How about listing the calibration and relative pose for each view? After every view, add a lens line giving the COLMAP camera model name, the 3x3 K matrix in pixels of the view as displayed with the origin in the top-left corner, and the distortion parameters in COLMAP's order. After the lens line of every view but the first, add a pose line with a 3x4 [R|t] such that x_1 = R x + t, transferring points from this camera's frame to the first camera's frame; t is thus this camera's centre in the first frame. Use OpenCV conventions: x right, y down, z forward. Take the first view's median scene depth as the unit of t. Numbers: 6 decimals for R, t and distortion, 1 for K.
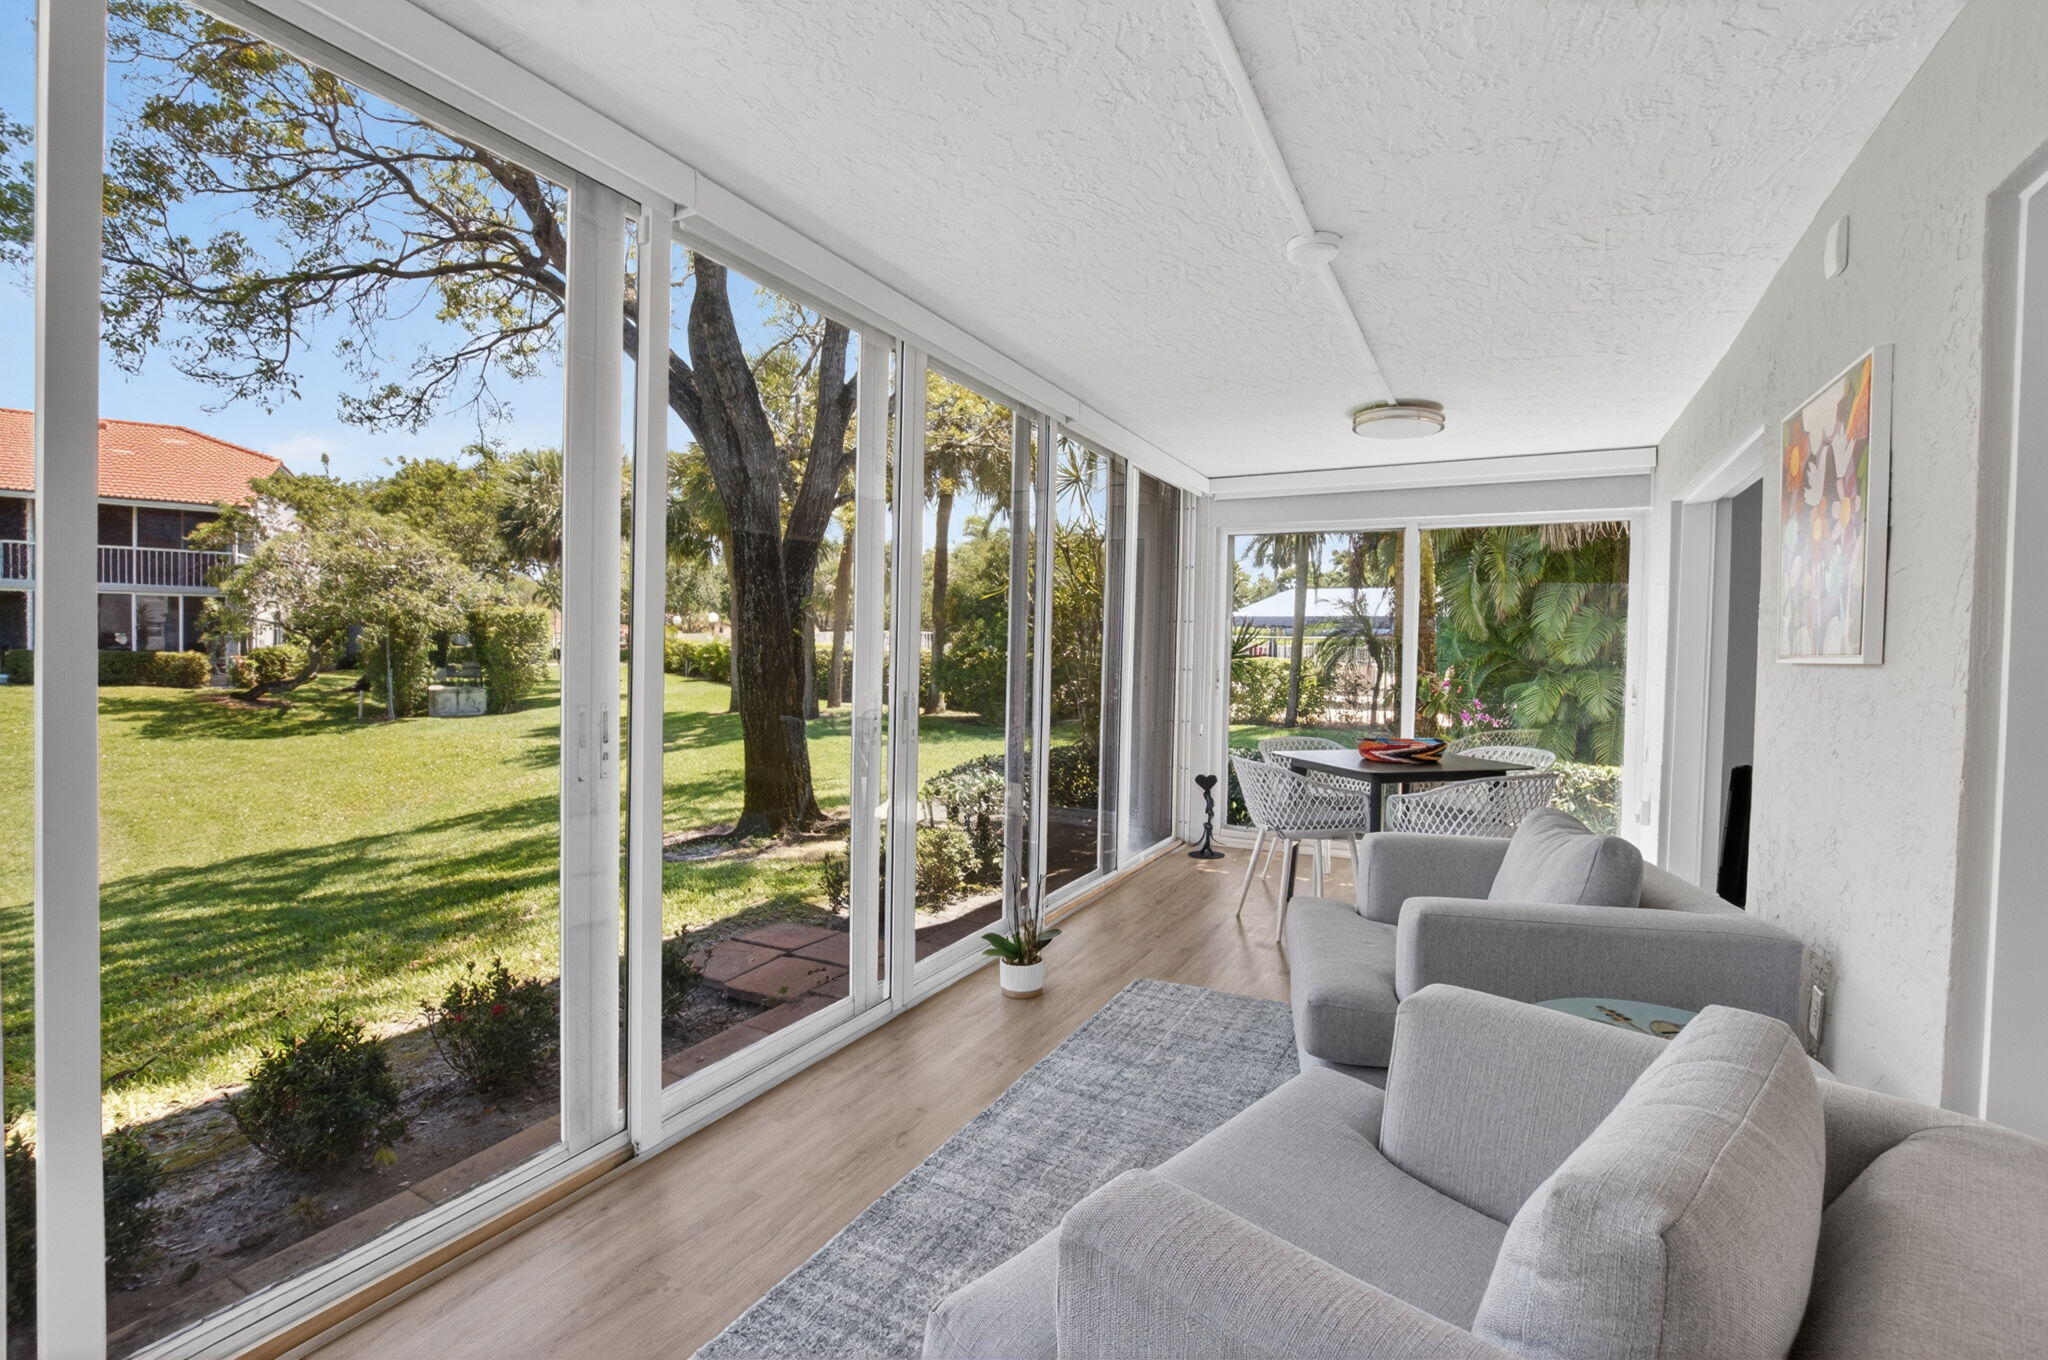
lens RADIAL K [[909.1, 0, 1013.5], [0, 909.1, 650.2], [0, 0, 1]] dist [-0.027562, 0.000419]
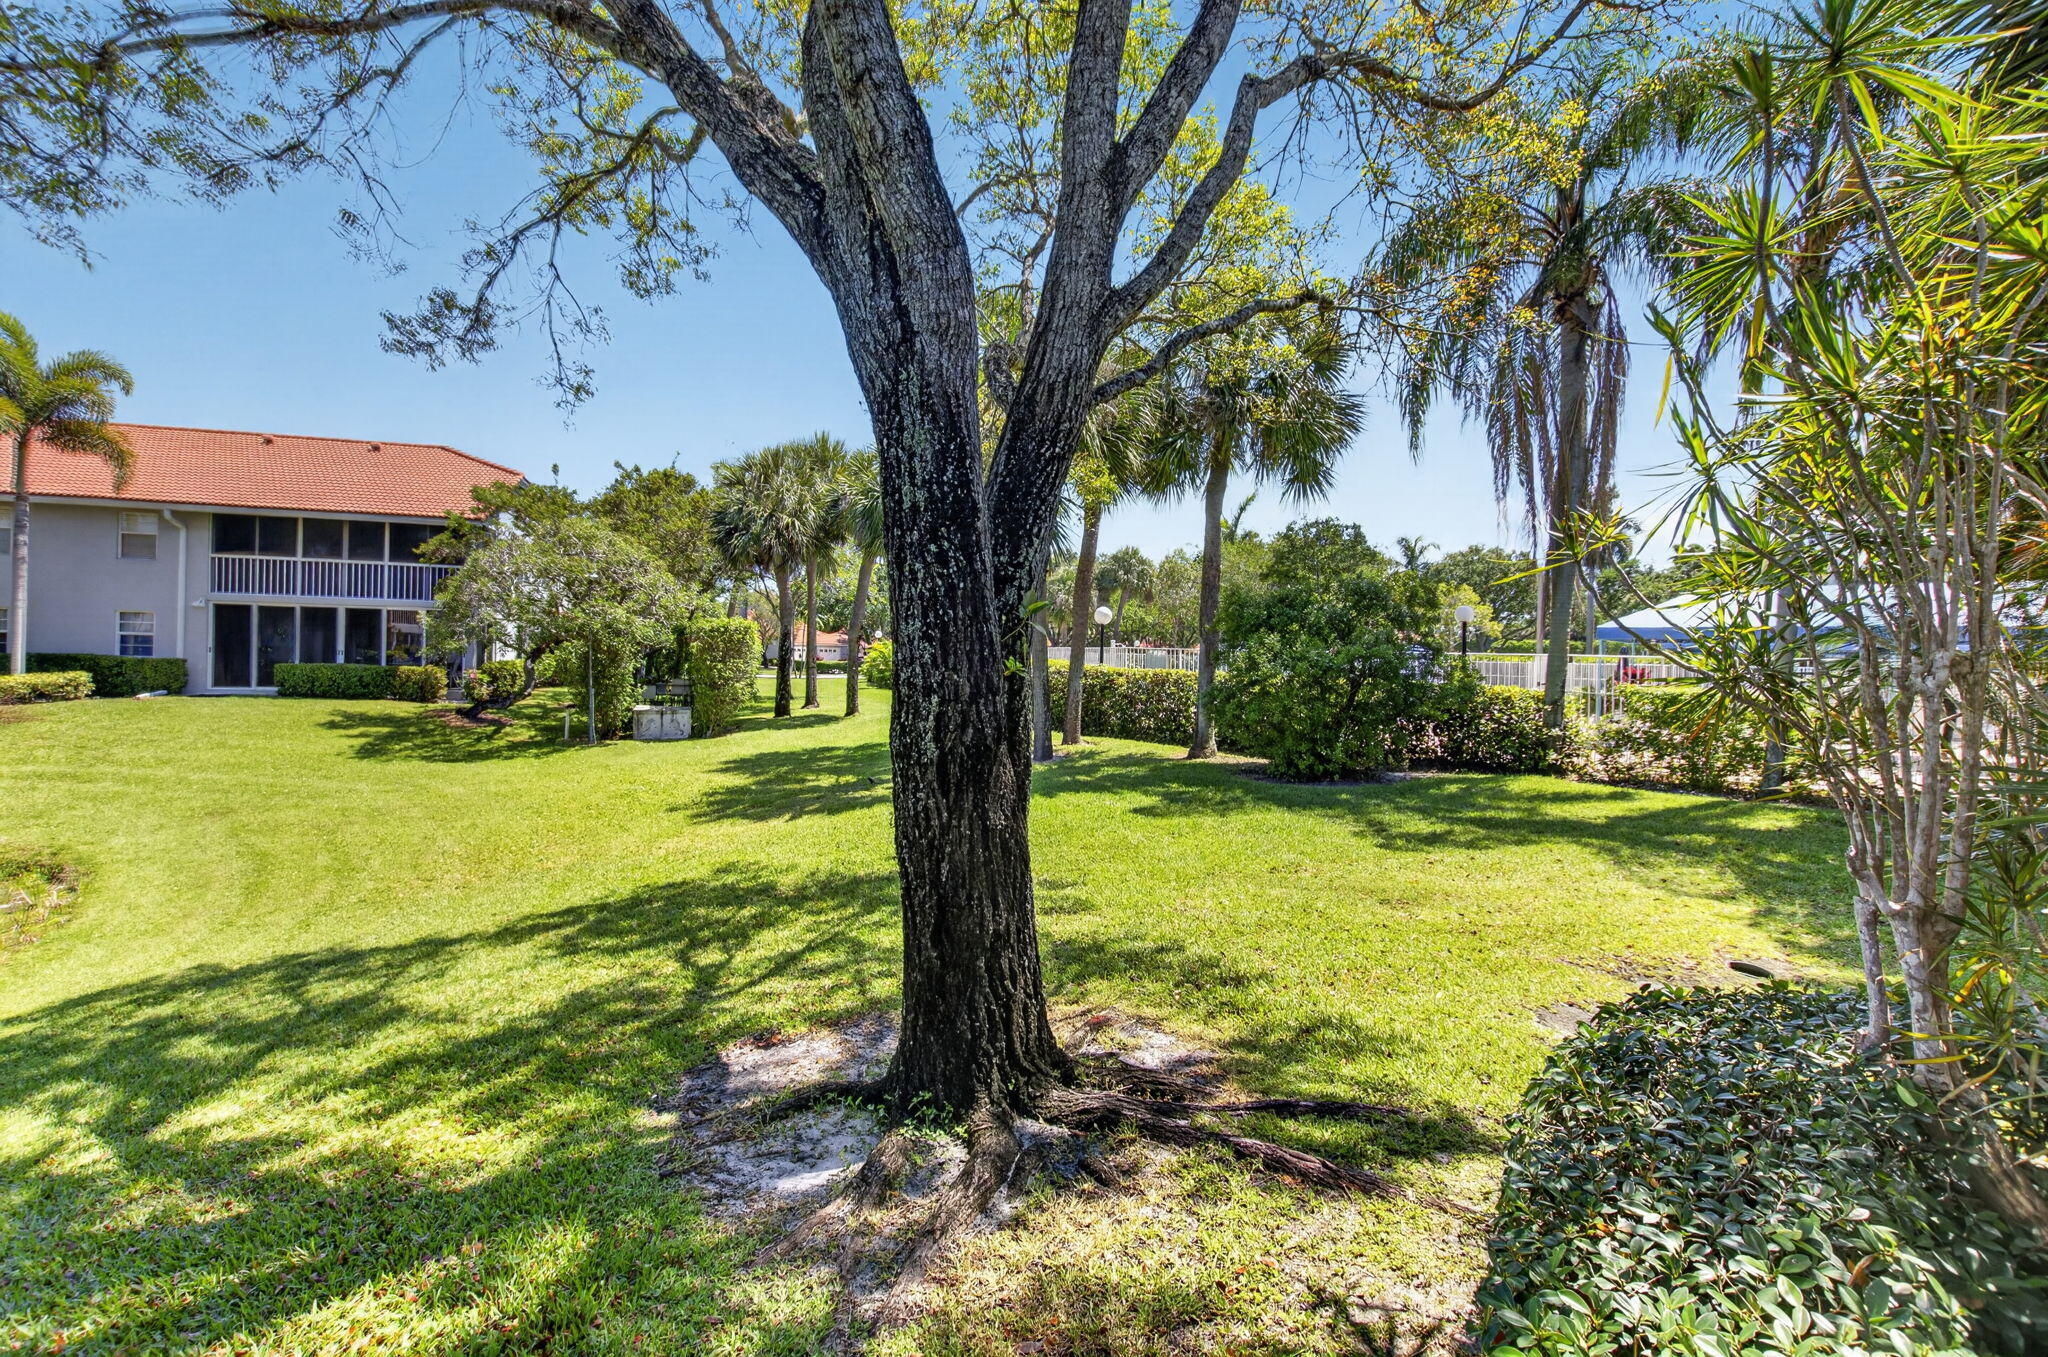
lens RADIAL K [[909.1, 0, 1025.1], [0, 909.1, 670.2], [0, 0, 1]] dist [-0.027562, 0.000419]
pose [[0.971472, 0.008647, -0.236996, -0.045398], [-0.006581, 0.999933, 0.009506, -0.008236], [0.237062, -0.007675, 0.971464, 0.203194]]
